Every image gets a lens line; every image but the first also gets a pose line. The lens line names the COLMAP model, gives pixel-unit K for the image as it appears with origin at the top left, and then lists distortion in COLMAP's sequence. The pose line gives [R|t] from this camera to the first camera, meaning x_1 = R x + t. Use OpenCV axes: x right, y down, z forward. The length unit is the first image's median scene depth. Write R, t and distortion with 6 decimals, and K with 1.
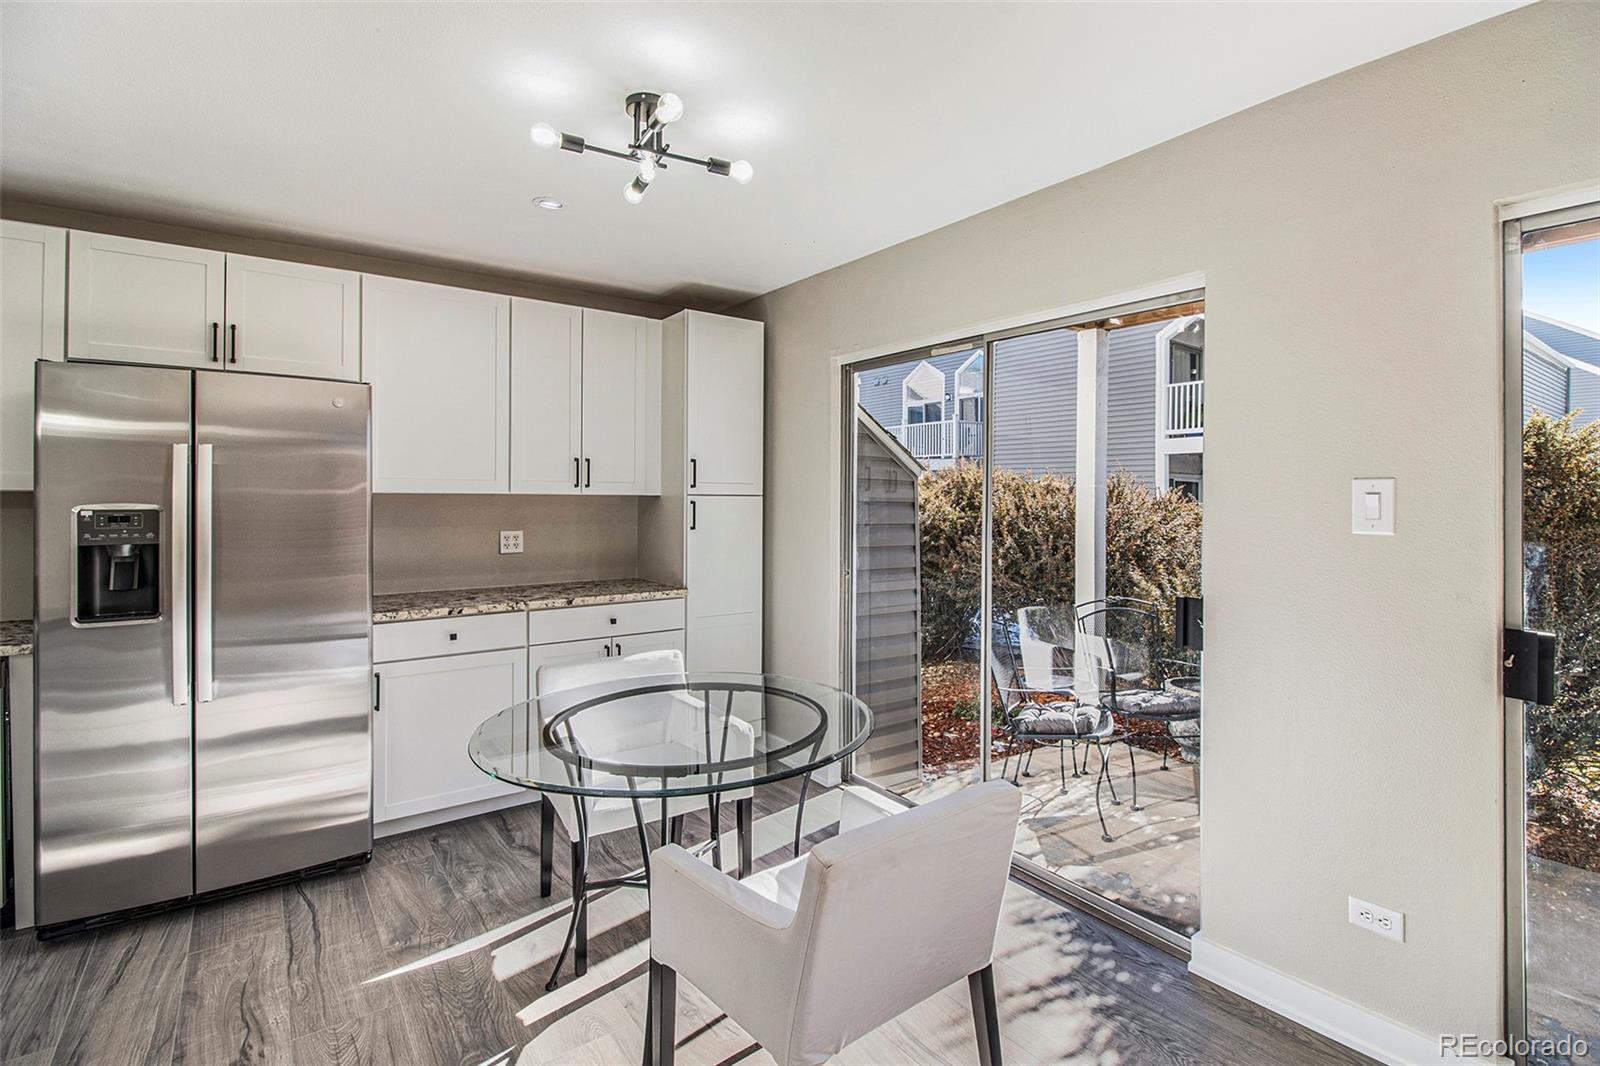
lens RADIAL K [[767.9, 0, 832.1], [0, 767.9, 516.9], [0, 0, 1]] dist [-0.013251, -0.000541]
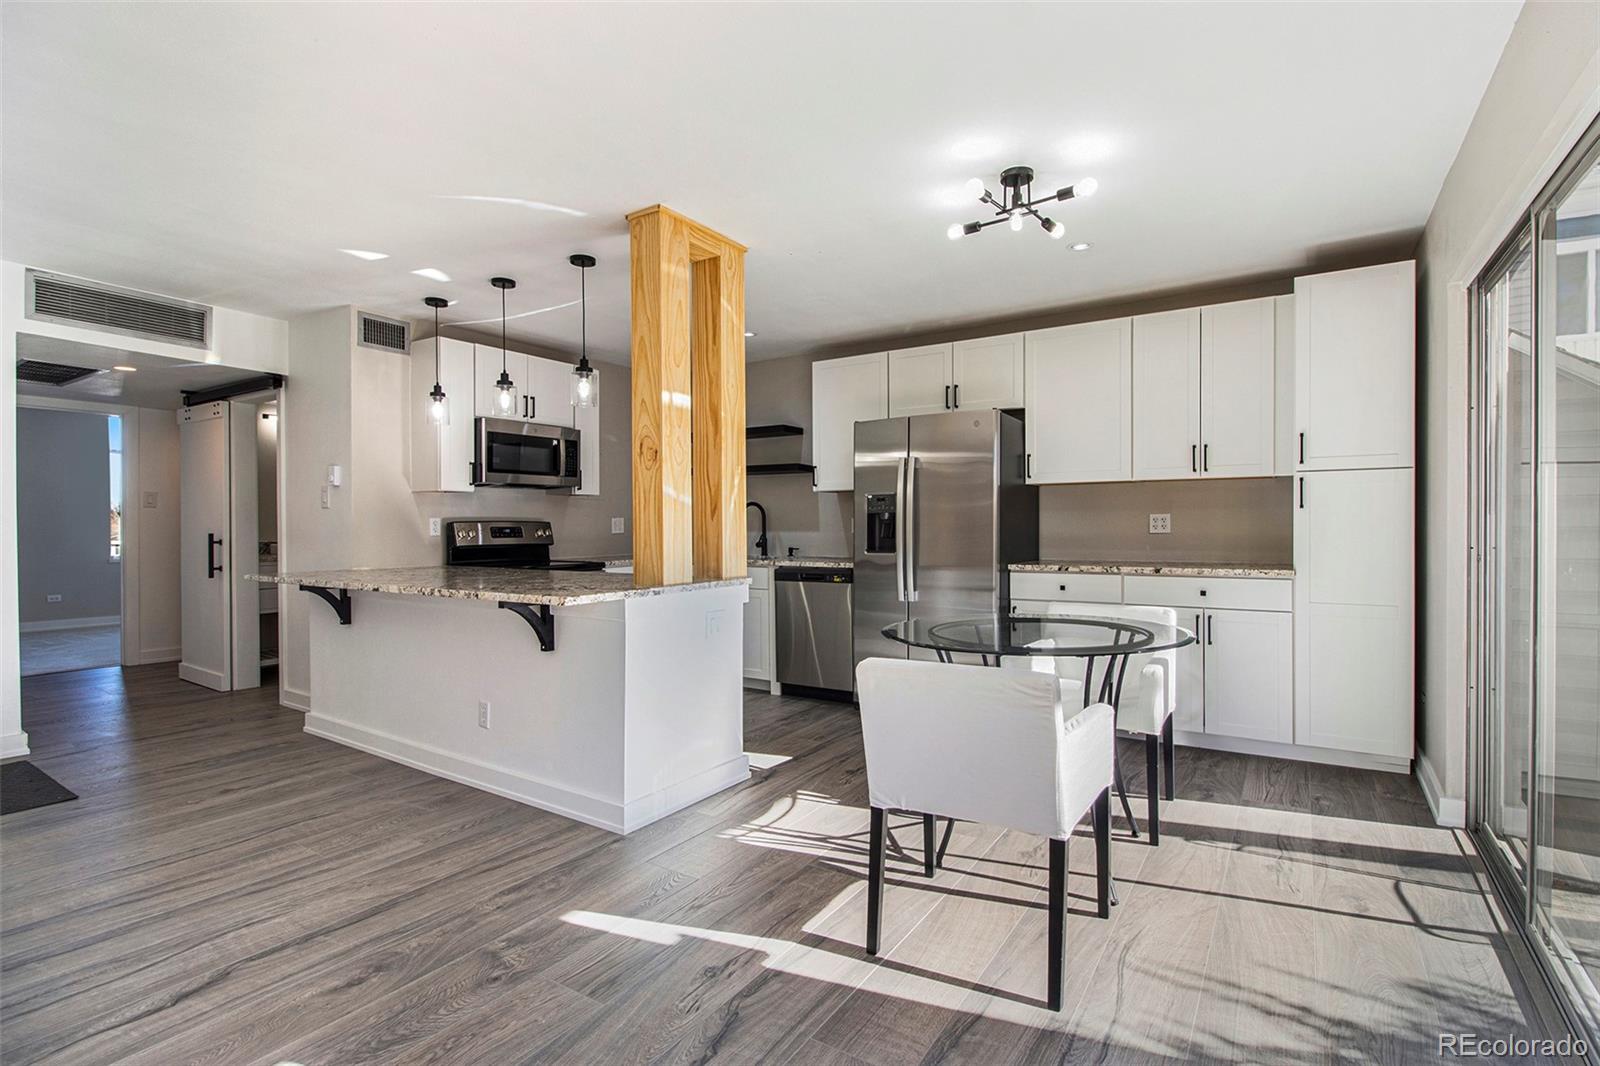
lens RADIAL K [[755.7, 0, 800.0], [0, 755.7, 533.0], [0, 0, 1]] dist [-0.014722, -0.000221]
pose [[0.327706, 0.003037, -0.944775, 0.539621], [-0.014000, 0.999901, -0.001642, 0.063331], [0.944676, 0.013765, 0.327716, 0.123804]]
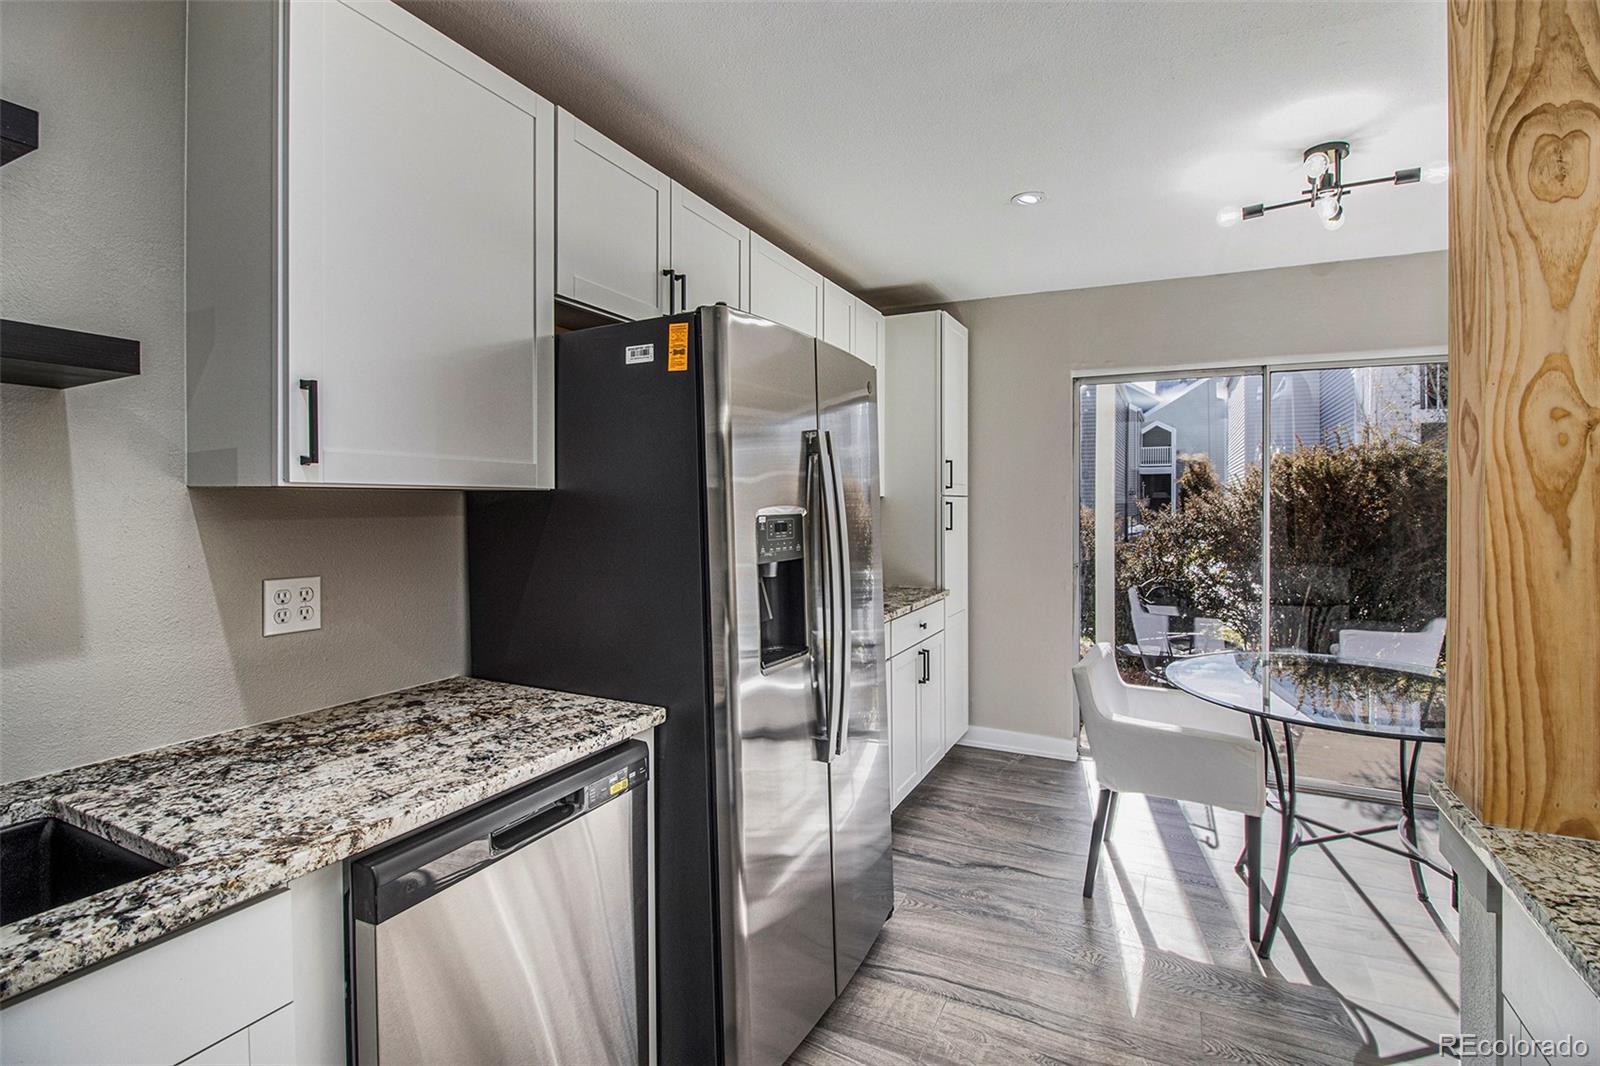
lens RADIAL K [[757.7, 0, 845.4], [0, 757.7, 506.7], [0, 0, 1]] dist [-0.014077, -0.000677]
pose [[0.874921, -0.000874, 0.484264, -0.859599], [0.006017, 0.999941, -0.009067, -0.006755], [-0.484228, 0.010846, 0.874875, 0.214194]]
